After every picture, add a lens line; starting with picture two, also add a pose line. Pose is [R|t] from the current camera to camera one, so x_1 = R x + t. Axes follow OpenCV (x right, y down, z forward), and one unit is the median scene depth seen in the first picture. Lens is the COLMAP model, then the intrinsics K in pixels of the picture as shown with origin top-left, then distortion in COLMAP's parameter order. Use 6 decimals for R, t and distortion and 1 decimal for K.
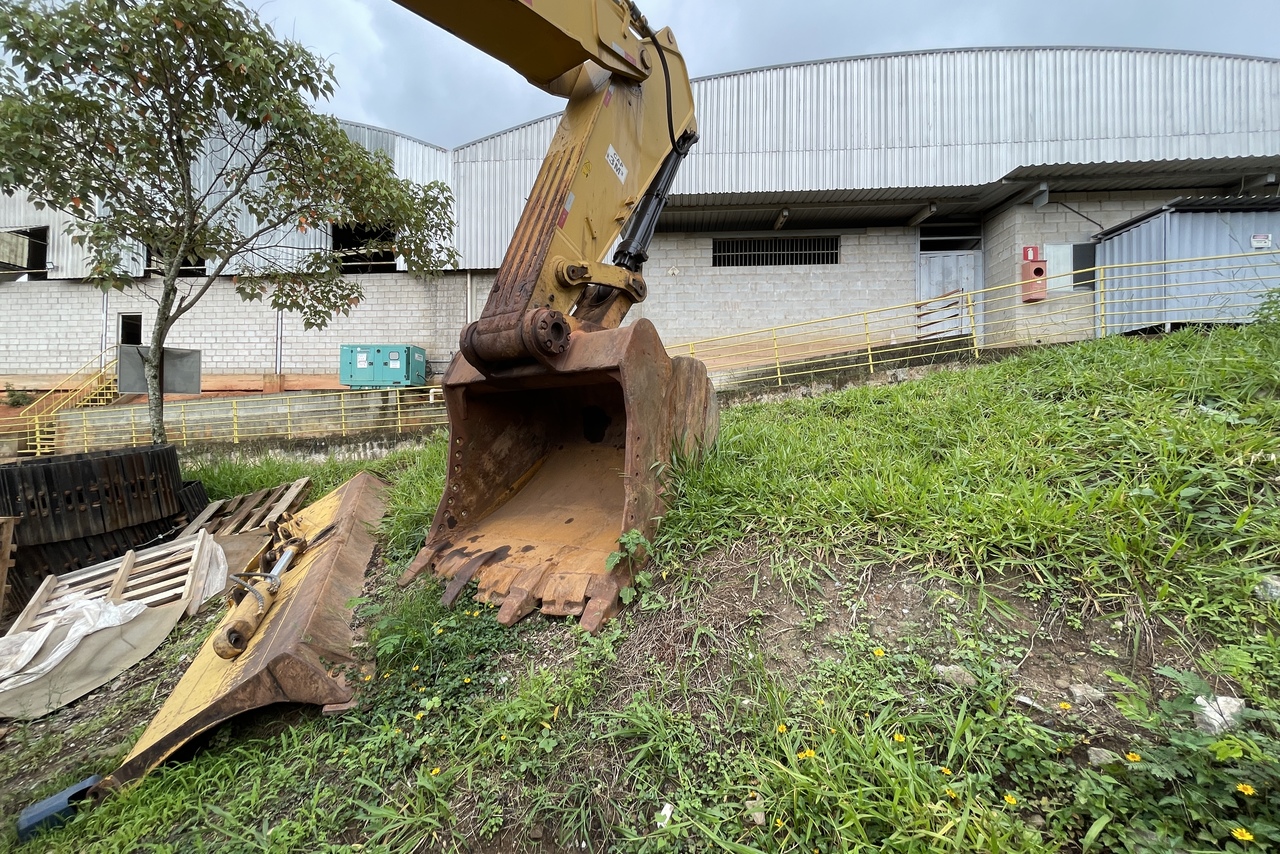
lens RADIAL K [[511.7, 0, 638.4], [0, 511.7, 425.8], [0, 0, 1]] dist [-0.007912, 0.000926]
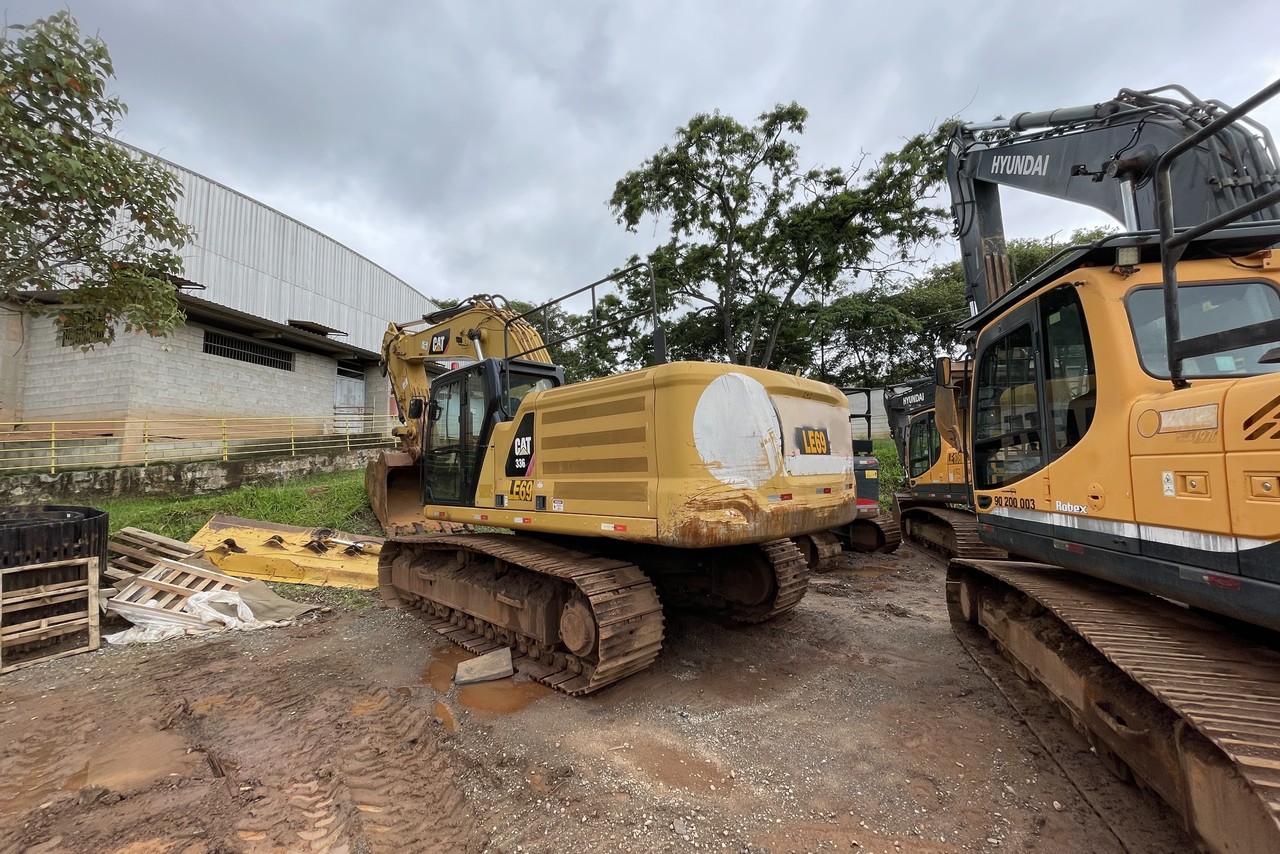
lens RADIAL K [[511.7, 0, 640.3], [0, 511.7, 427.3], [0, 0, 1]] dist [-0.007912, 0.000926]
pose [[0.161718, 0.087966, 0.982909, -0.873584], [0.016178, 0.995649, -0.091768, -0.005172], [-0.986704, 0.030742, 0.159591, -0.218801]]
